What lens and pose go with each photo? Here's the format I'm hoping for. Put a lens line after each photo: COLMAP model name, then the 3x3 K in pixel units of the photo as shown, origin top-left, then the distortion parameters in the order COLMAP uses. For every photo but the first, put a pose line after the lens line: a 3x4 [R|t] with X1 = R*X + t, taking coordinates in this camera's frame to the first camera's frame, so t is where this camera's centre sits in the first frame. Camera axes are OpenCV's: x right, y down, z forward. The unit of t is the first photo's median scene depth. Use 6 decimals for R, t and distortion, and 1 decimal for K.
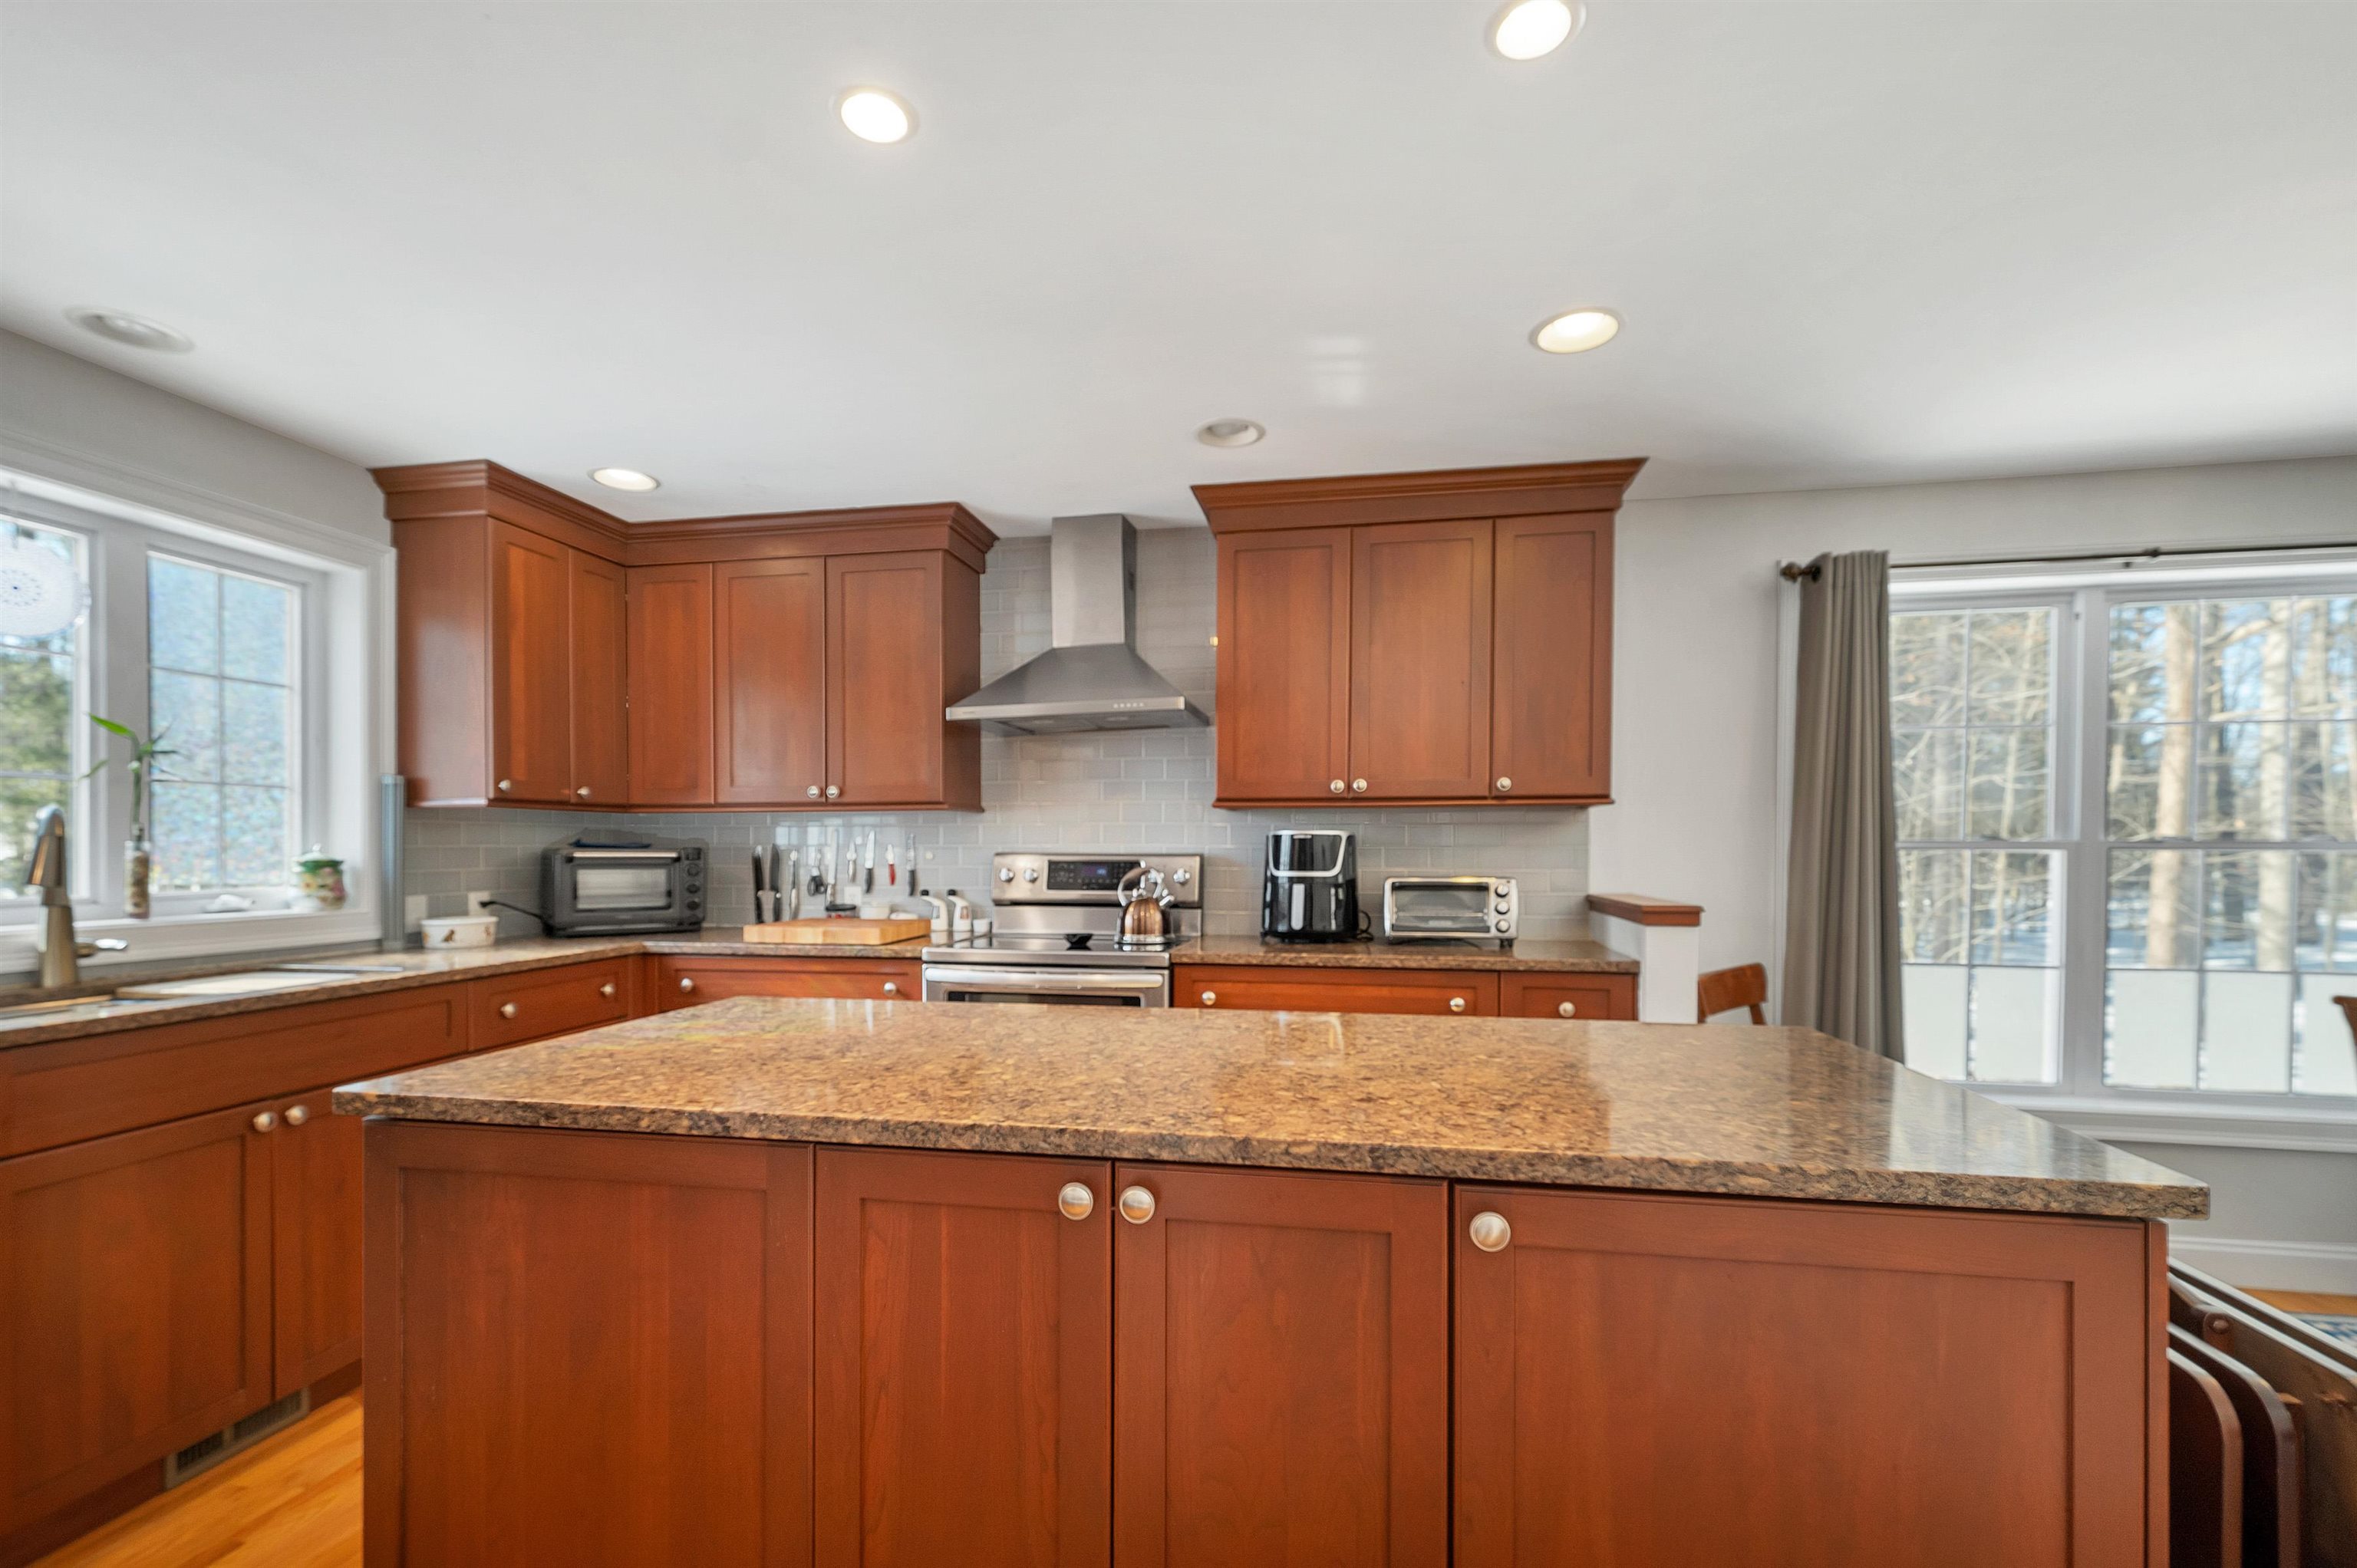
lens RADIAL K [[1011.2, 0, 1183.5], [0, 1011.2, 860.5], [0, 0, 1]] dist [0.005345, 0.001901]
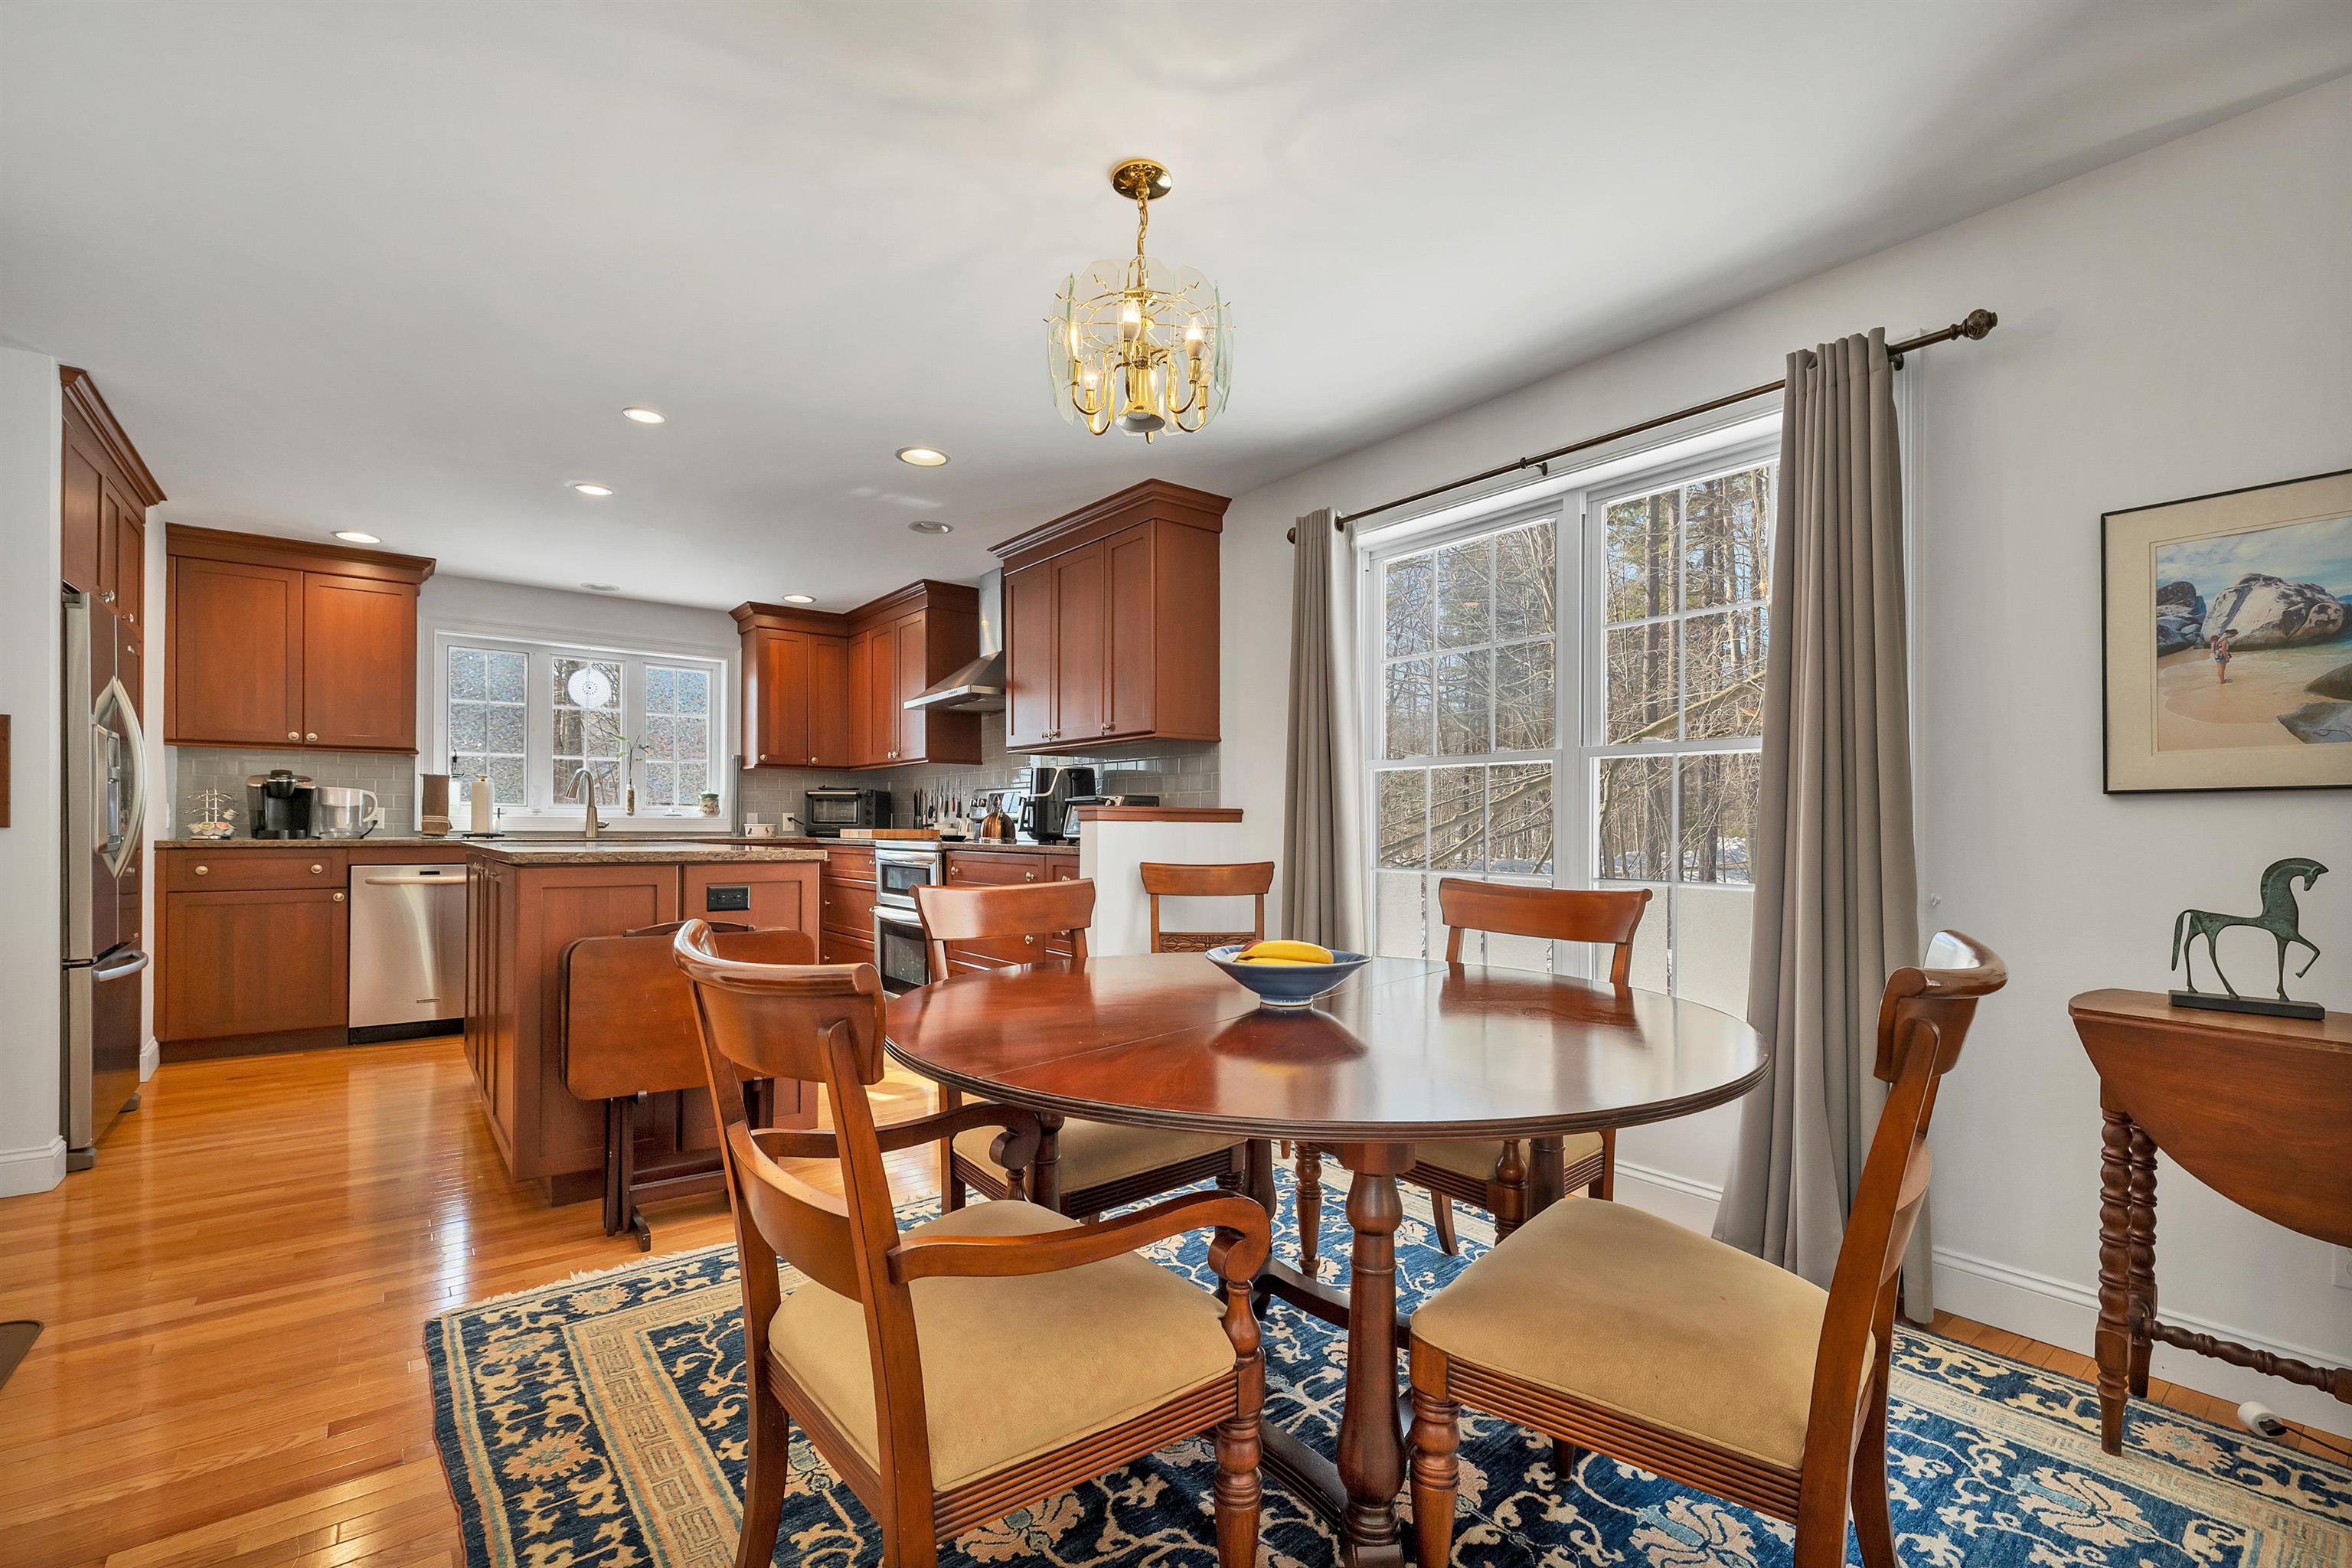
lens RADIAL K [[1003.2, 0, 1191.7], [0, 1003.2, 826.2], [0, 0, 1]] dist [0.001798, -0.000488]
pose [[0.759339, 0.003511, -0.650686, 1.266974], [-0.011920, 0.999893, -0.008515, 0.069376], [0.650586, 0.014222, 0.759299, 0.023156]]
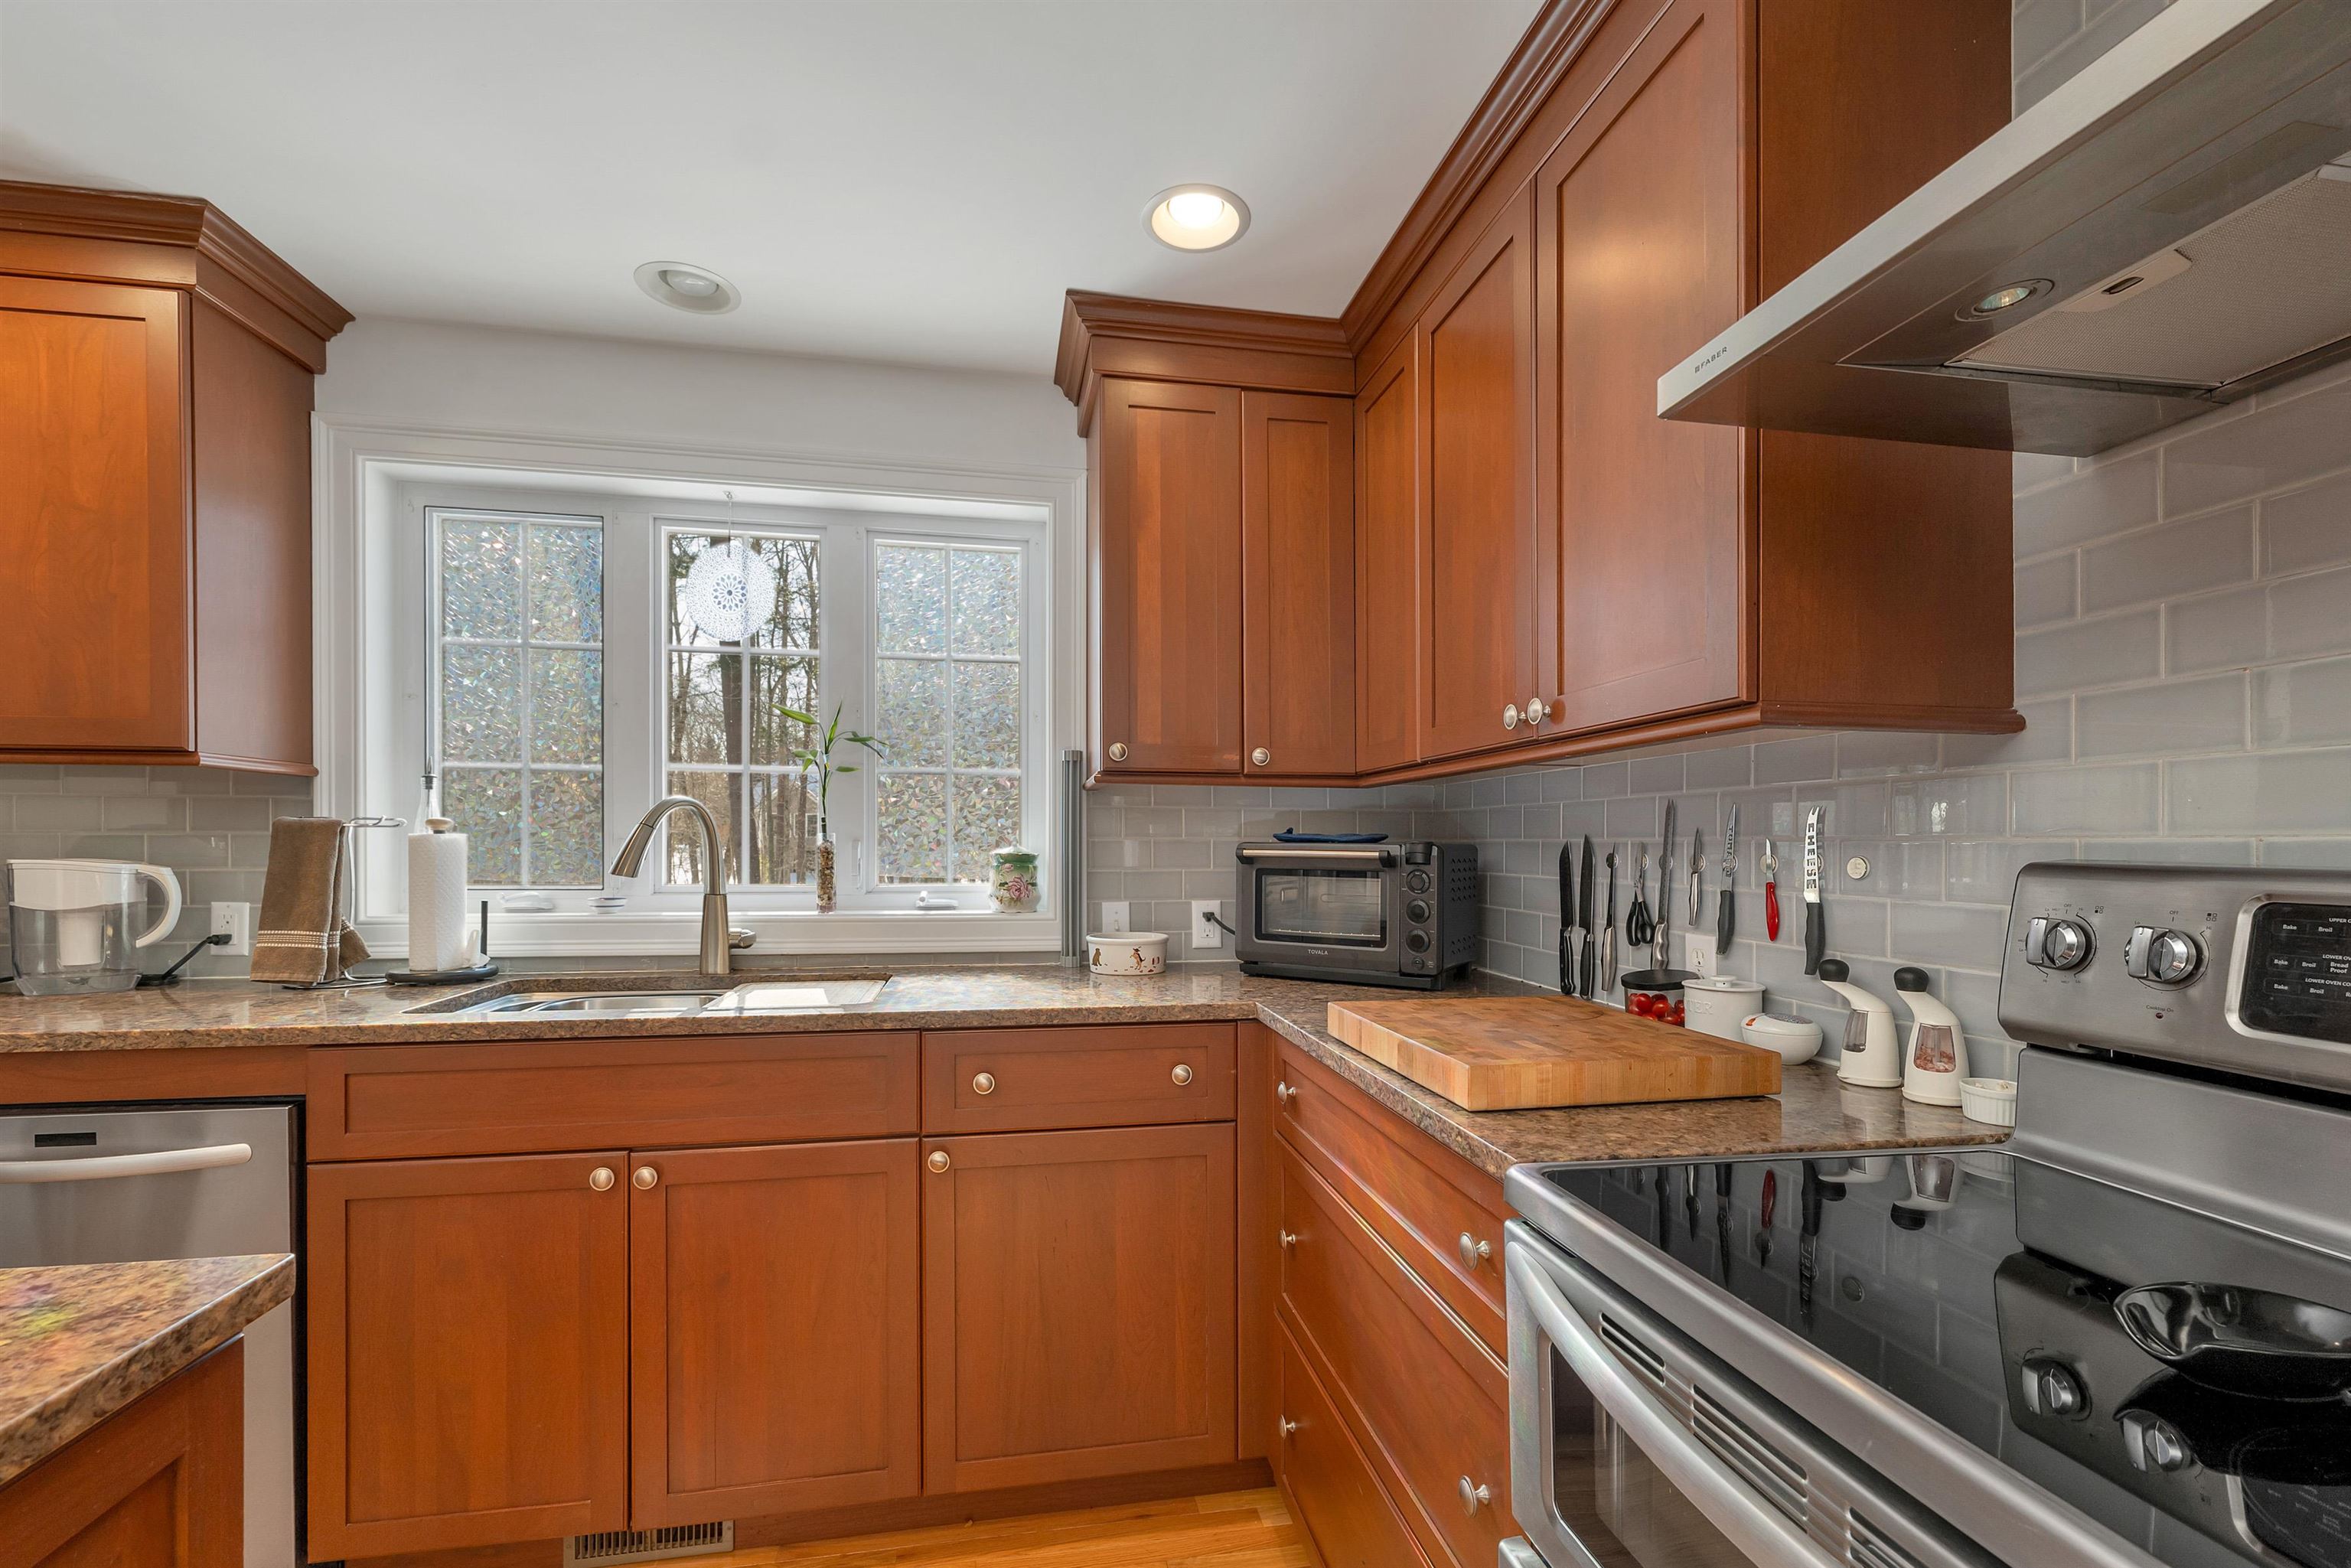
lens RADIAL K [[1002.7, 0, 1183.2], [0, 1002.7, 825.5], [0, 0, 1]] dist [0.001798, -0.000488]
pose [[0.347602, -0.012821, -0.937554, -0.002688], [-0.018476, 0.999619, -0.020520, -0.009020], [0.937460, 0.024455, 0.347233, 0.775265]]
